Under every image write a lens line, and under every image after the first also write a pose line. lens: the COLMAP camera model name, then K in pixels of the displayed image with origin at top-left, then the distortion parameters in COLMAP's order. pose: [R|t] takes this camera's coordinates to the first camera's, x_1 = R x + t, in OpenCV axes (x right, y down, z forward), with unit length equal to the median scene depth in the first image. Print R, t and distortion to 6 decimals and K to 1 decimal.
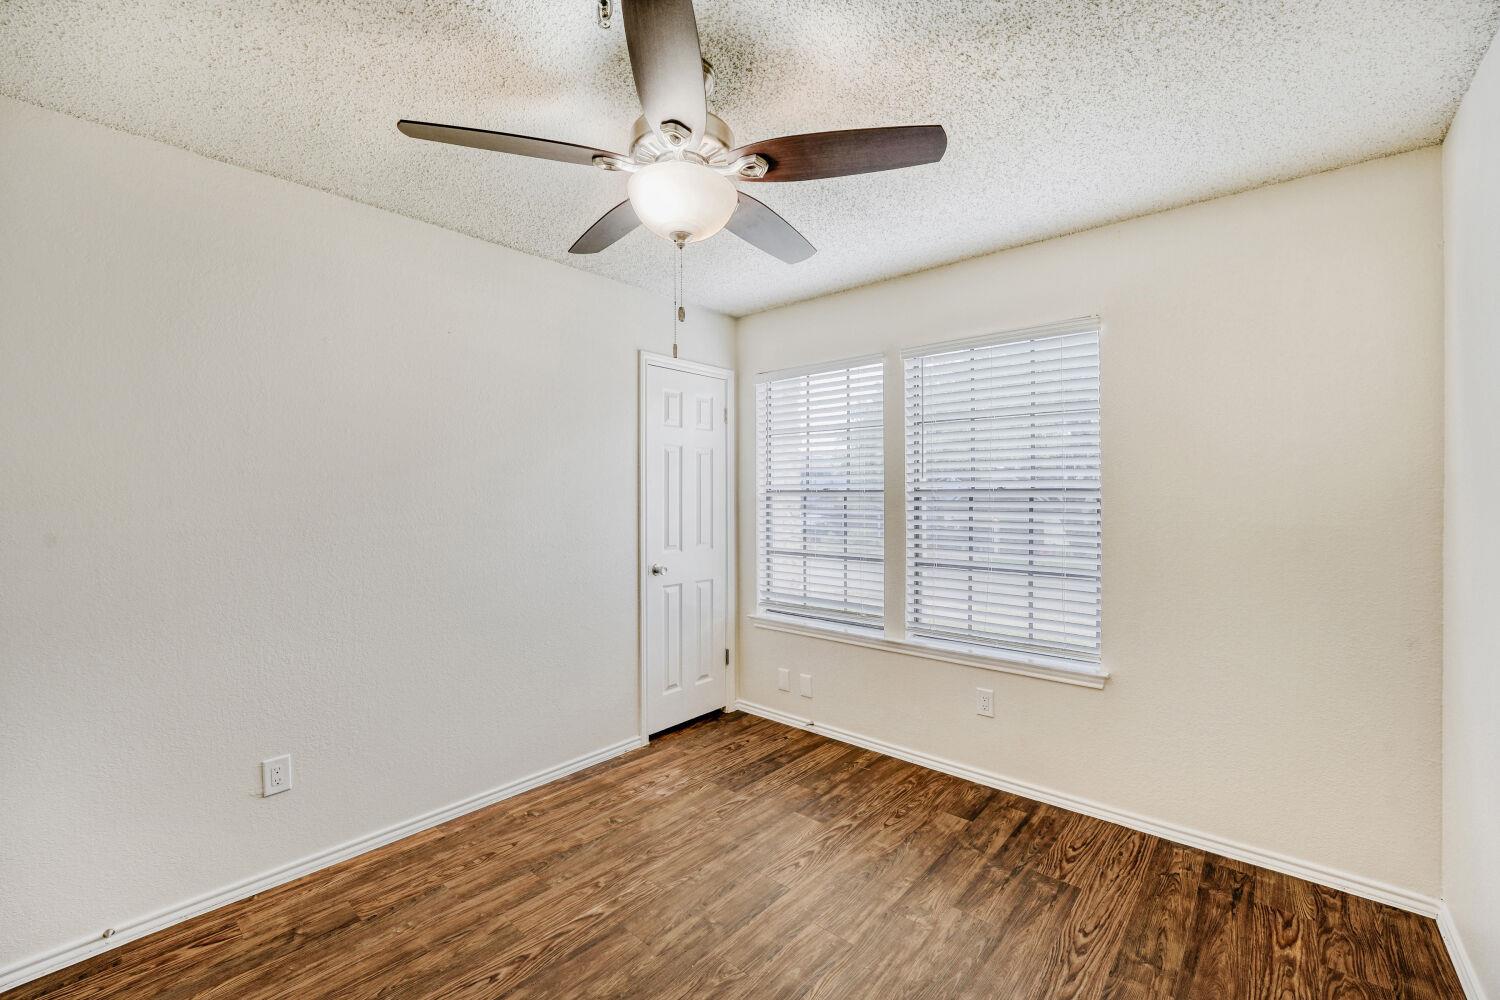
lens RADIAL K [[616.3, 0, 744.4], [0, 616.3, 498.5], [0, 0, 1]] dist [-0.024265, 0.002996]
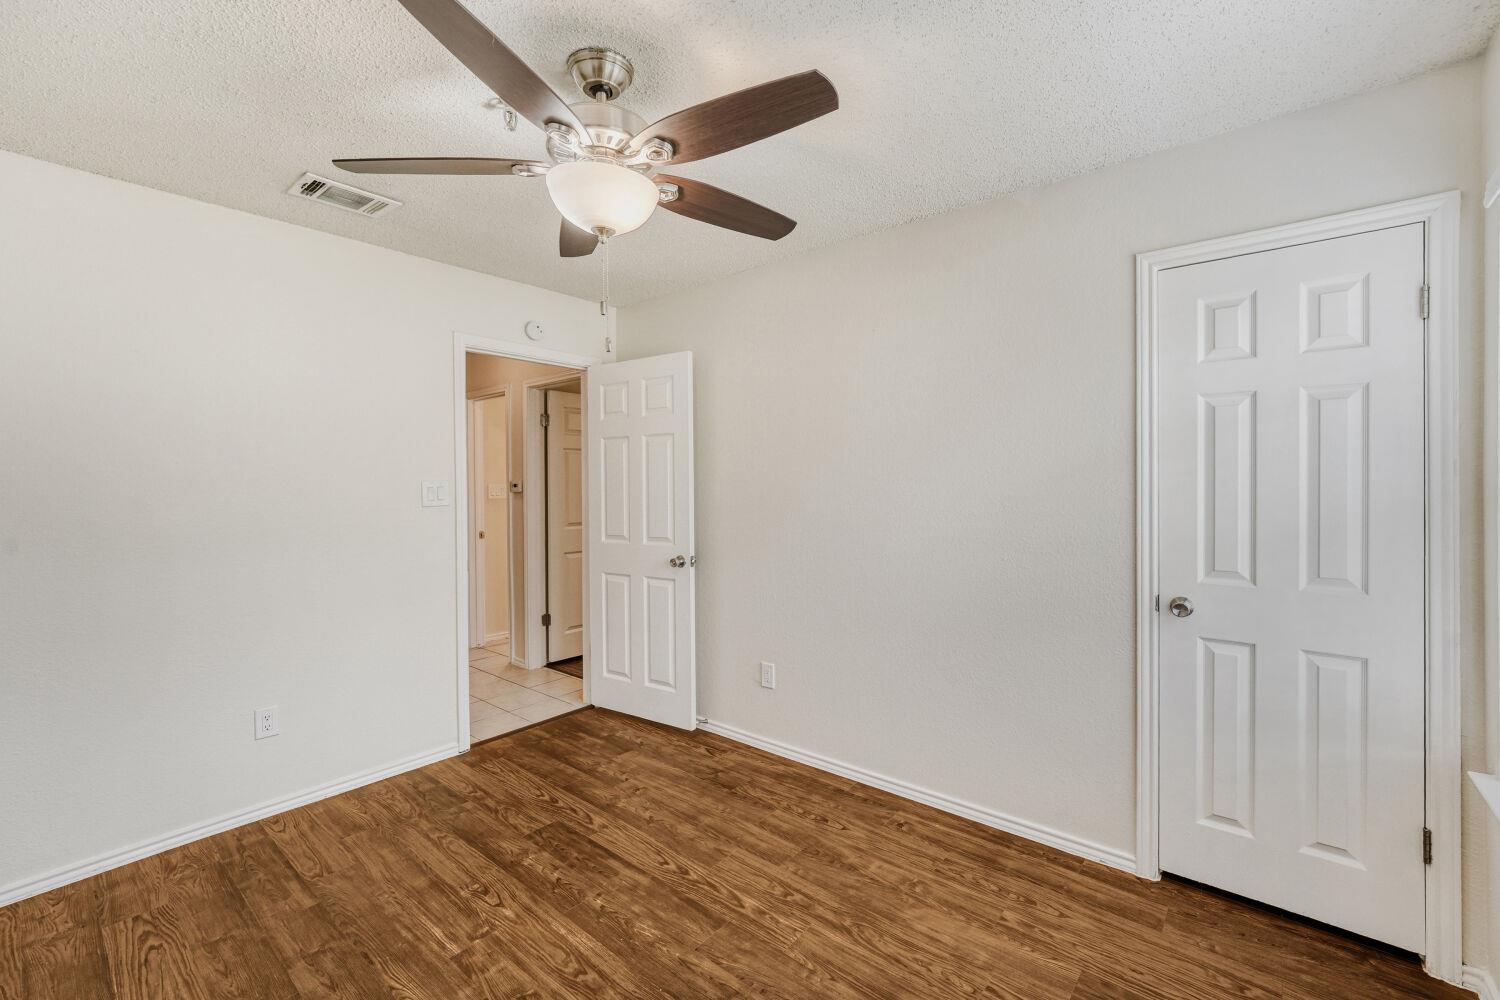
lens RADIAL K [[616.3, 0, 748.9], [0, 616.3, 483.5], [0, 0, 1]] dist [-0.024265, 0.002996]
pose [[0.048059, 0.009194, -0.998802, 0.619634], [-0.004764, 0.999948, 0.008975, -0.008929], [0.998833, 0.004327, 0.048100, 0.800726]]
